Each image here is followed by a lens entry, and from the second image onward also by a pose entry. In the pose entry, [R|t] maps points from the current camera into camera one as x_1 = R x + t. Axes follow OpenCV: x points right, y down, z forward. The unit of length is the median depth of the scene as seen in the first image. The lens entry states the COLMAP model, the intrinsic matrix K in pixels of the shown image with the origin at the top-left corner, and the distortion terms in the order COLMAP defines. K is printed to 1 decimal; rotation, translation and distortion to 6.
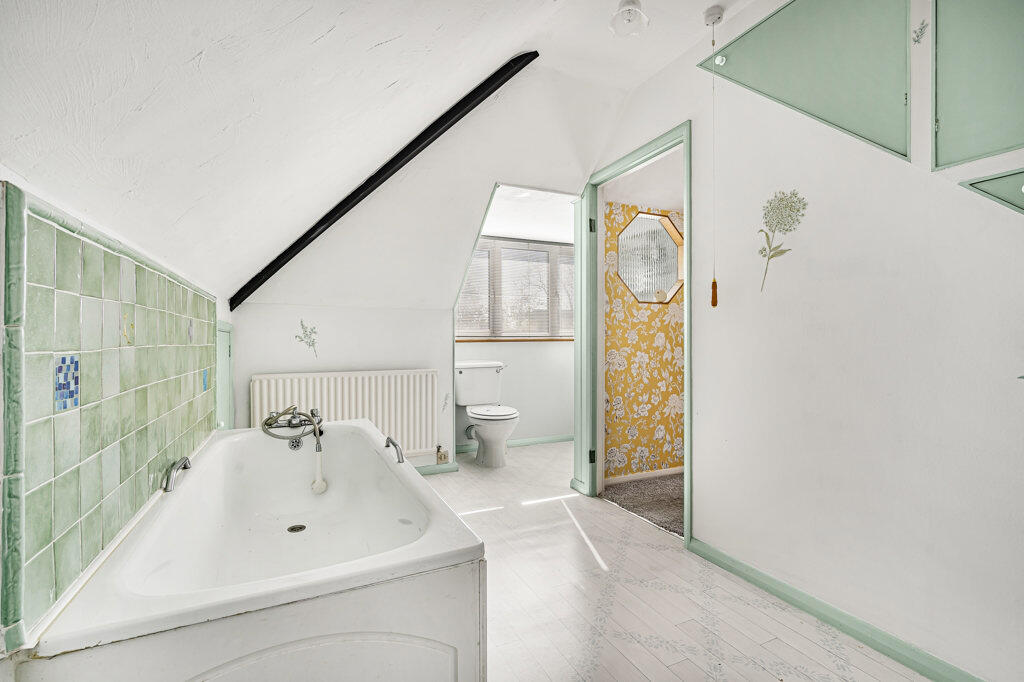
lens RADIAL K [[471.2, 0, 513.0], [0, 471.2, 341.2], [0, 0, 1]] dist [-0.001017, 0.000022]
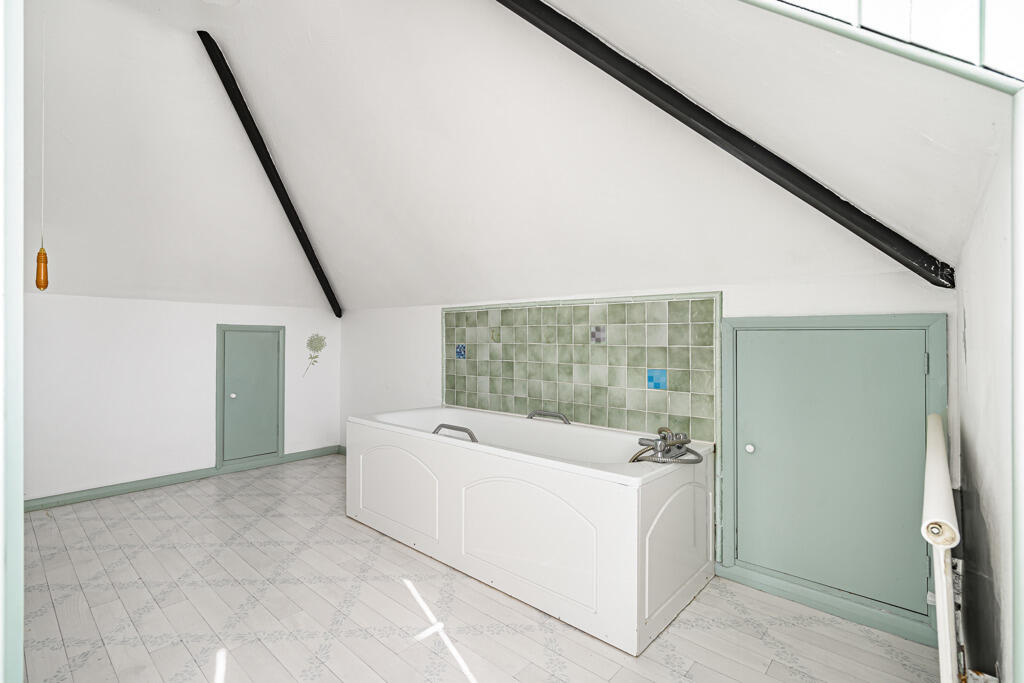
lens RADIAL K [[471.2, 0, 513.2], [0, 471.2, 339.0], [0, 0, 1]] dist [-0.001017, 0.000022]
pose [[-0.911327, -0.011095, -0.411534, 0.160244], [-0.010440, 0.999938, -0.003838, -0.002021], [0.411551, 0.000799, -0.911386, 3.364175]]
